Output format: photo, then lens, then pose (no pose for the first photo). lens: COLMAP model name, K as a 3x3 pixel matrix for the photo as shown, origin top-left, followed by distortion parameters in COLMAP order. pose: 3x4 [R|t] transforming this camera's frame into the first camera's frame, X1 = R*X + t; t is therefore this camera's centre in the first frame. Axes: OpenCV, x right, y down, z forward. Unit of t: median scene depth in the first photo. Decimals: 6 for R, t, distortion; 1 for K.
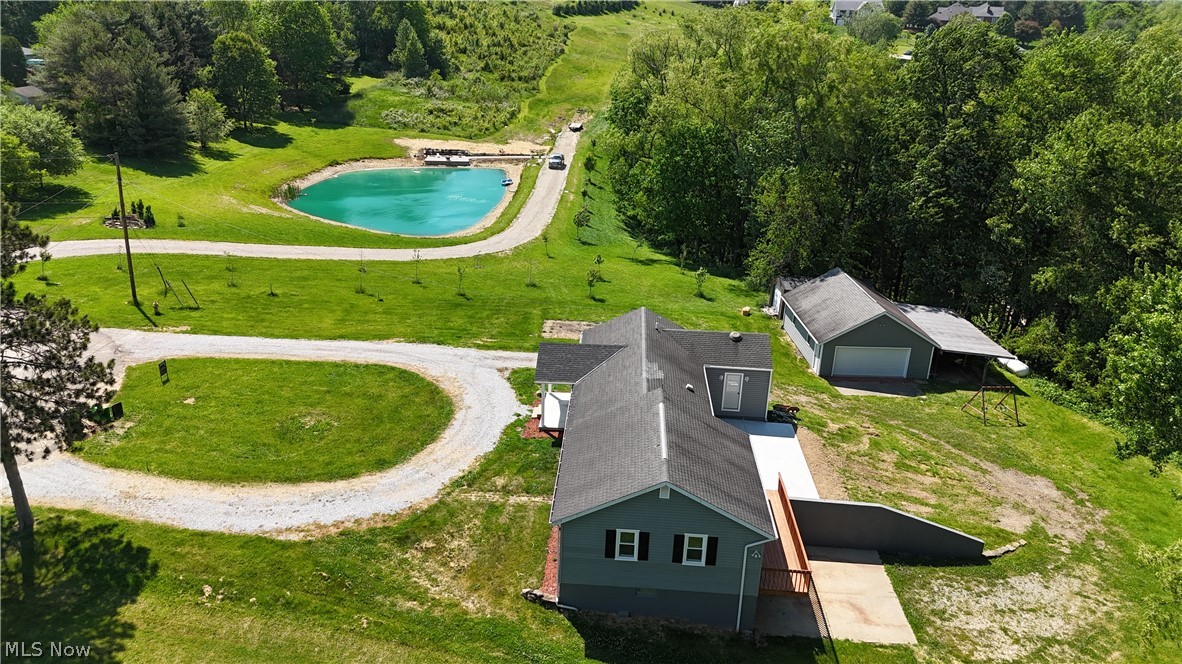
lens RADIAL K [[871.5, 0, 598.3], [0, 871.5, 327.6], [0, 0, 1]] dist [0.064823, -0.054975]
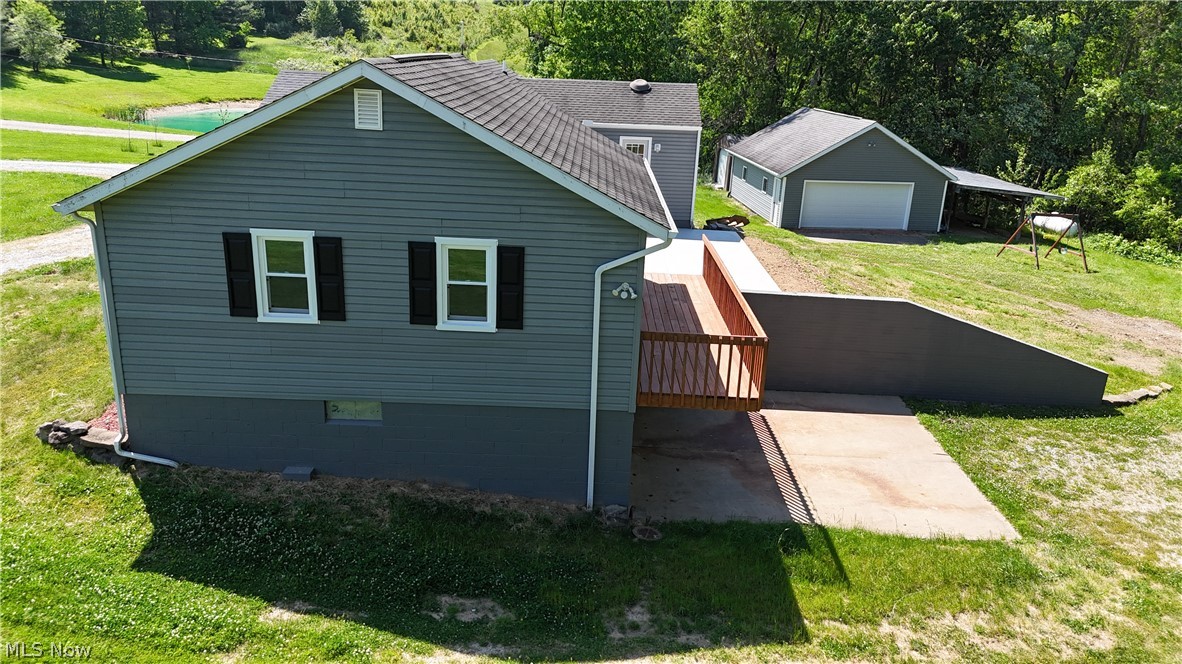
lens RADIAL K [[871.5, 0, 596.0], [0, 871.5, 326.2], [0, 0, 1]] dist [0.064823, -0.054975]
pose [[0.999103, -0.013421, 0.040172, 0.124350], [0.015051, 0.999063, -0.040574, 0.236733], [-0.039590, 0.041143, 0.998369, 0.509429]]
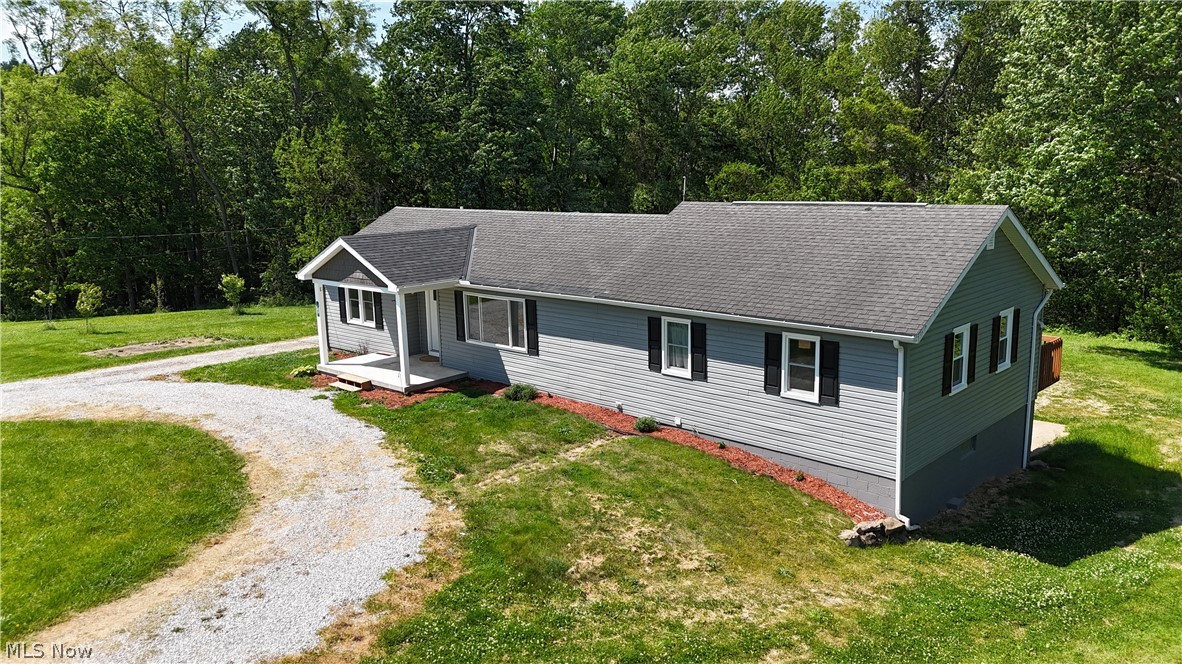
lens RADIAL K [[871.5, 0, 591.3], [0, 871.5, 325.9], [0, 0, 1]] dist [0.064823, -0.054975]
pose [[0.649477, -0.187844, 0.736813, -0.418464], [0.303972, 0.952349, -0.025149, 0.143622], [-0.696979, 0.240304, 0.675628, 0.649927]]
